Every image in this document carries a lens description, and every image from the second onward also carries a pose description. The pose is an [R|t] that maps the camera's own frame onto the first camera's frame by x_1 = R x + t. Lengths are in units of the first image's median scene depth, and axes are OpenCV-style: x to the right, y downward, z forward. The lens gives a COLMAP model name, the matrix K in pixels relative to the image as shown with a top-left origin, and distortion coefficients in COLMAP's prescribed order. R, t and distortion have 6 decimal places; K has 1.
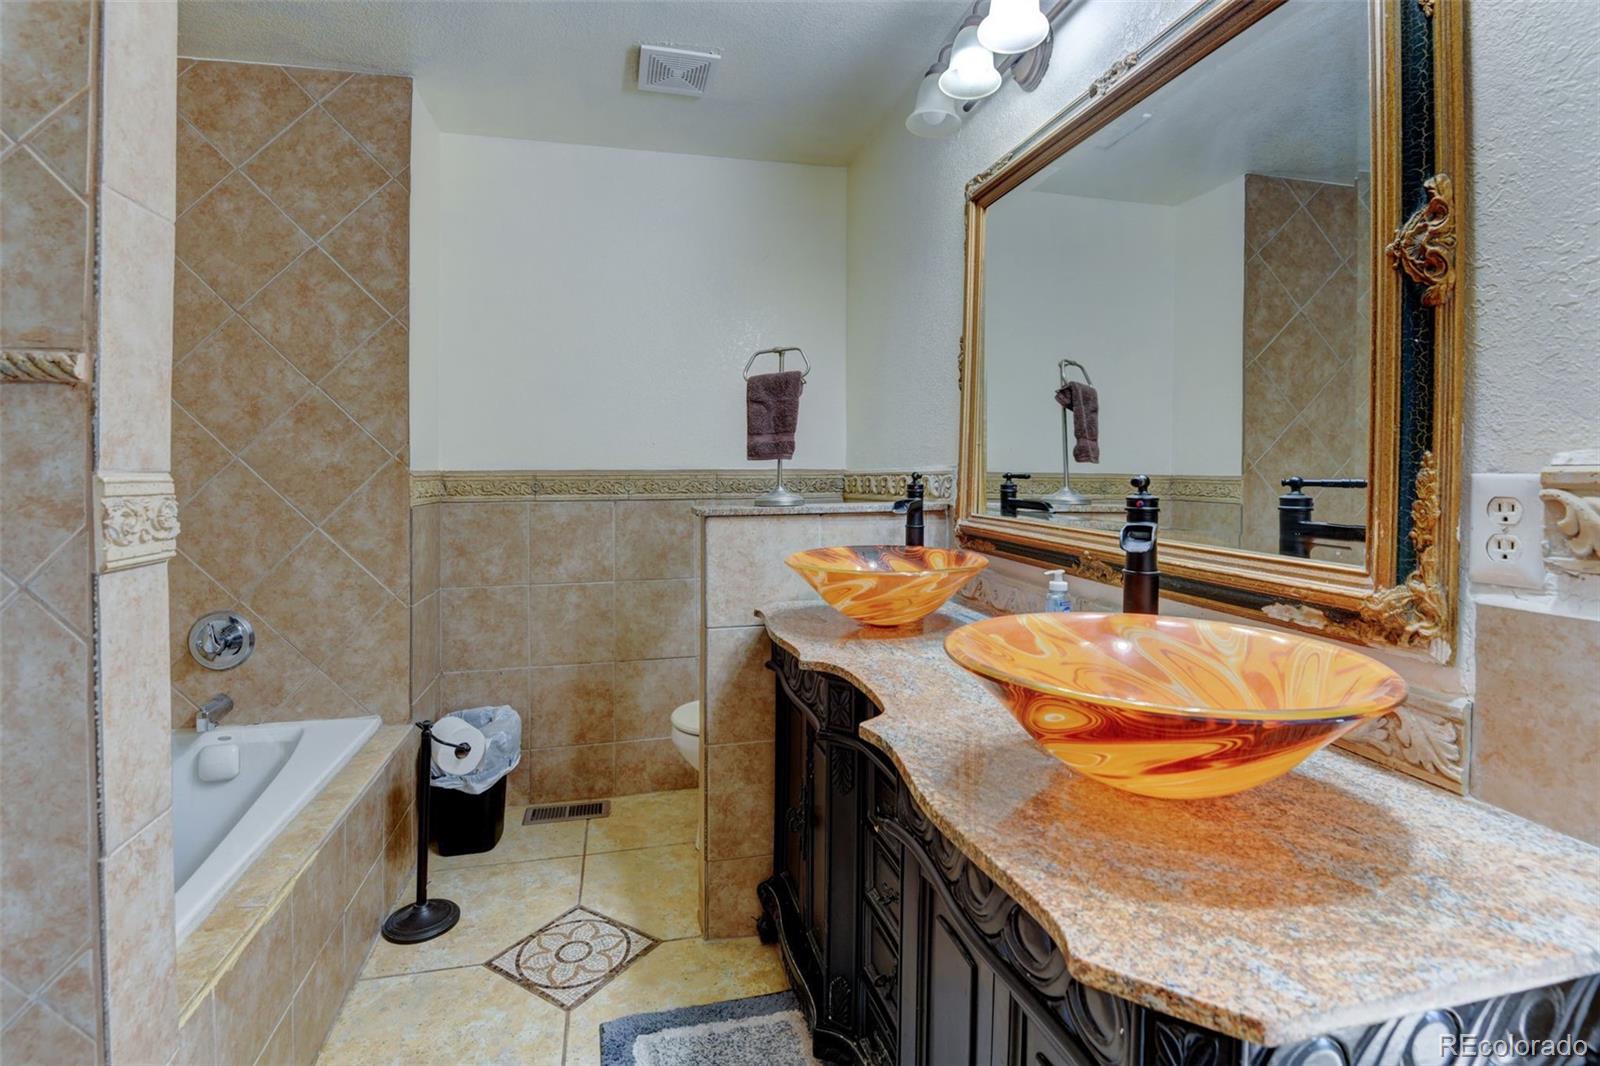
lens RADIAL K [[759.1, 0, 788.3], [0, 759.1, 478.8], [0, 0, 1]] dist [-0.018825, -0.003811]
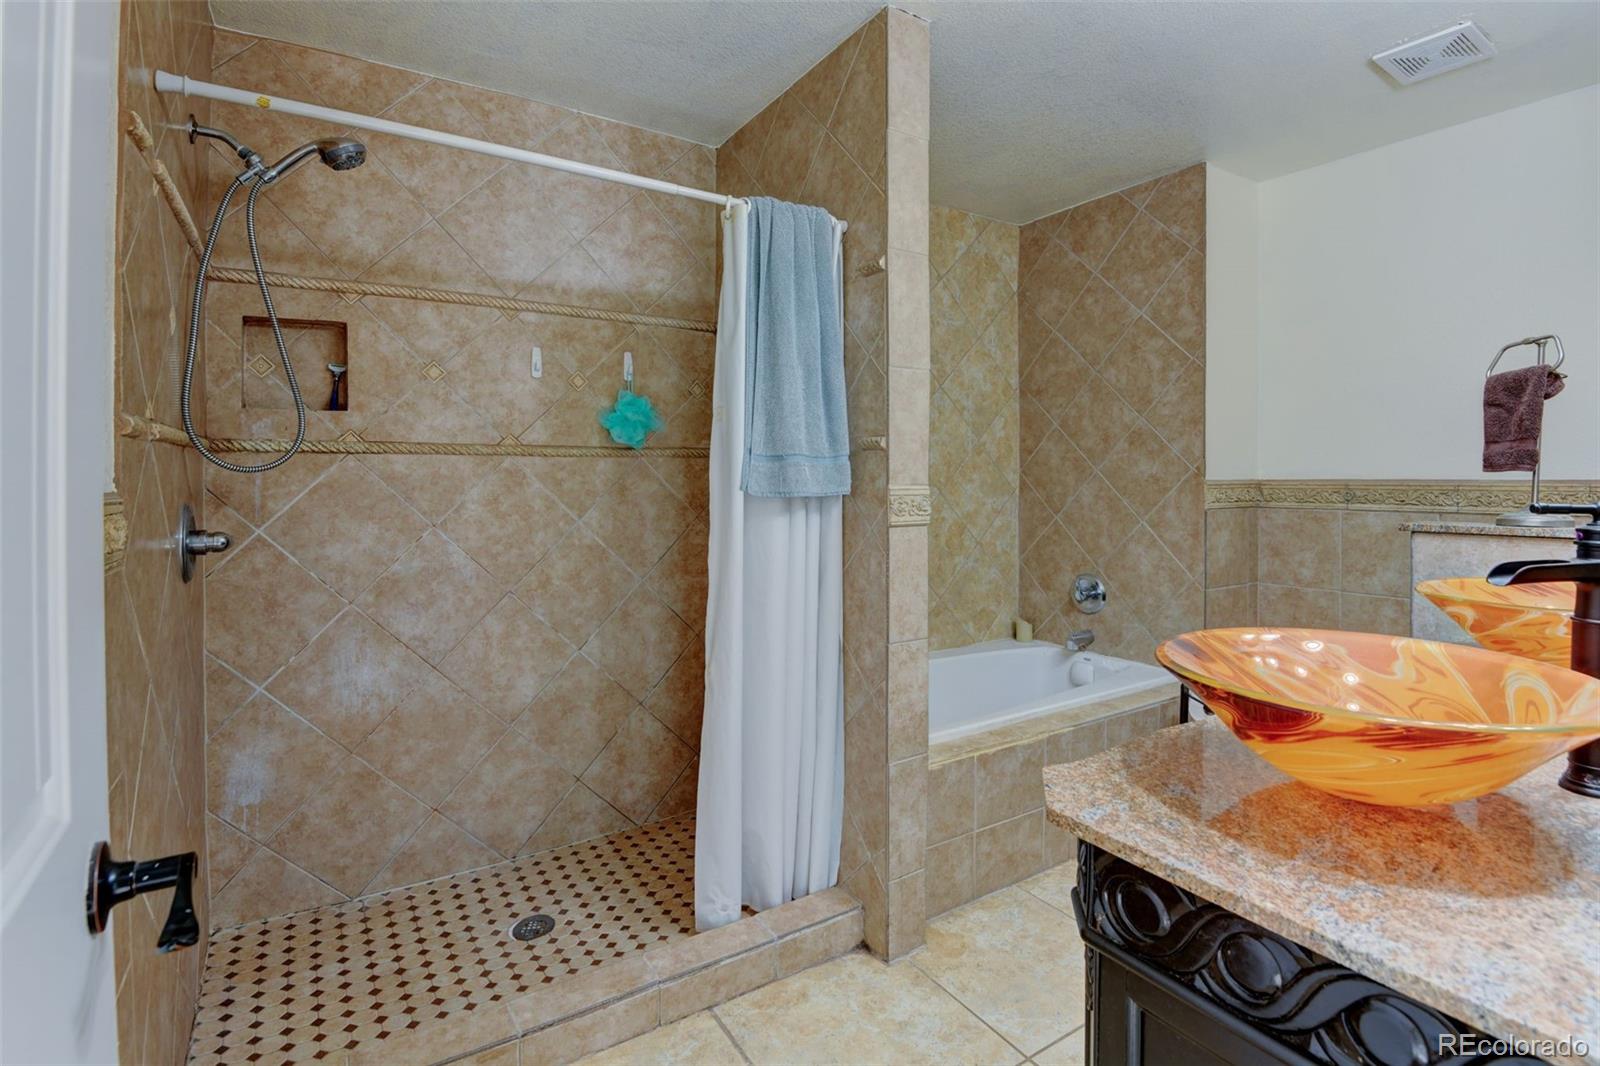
lens RADIAL K [[759.1, 0, 808.5], [0, 759.1, 481.4], [0, 0, 1]] dist [-0.018825, -0.003811]
pose [[0.343121, 0.009016, -0.939248, 0.451043], [-0.007887, 0.999946, 0.006717, -0.012143], [0.939258, 0.005103, 0.343173, -0.034718]]
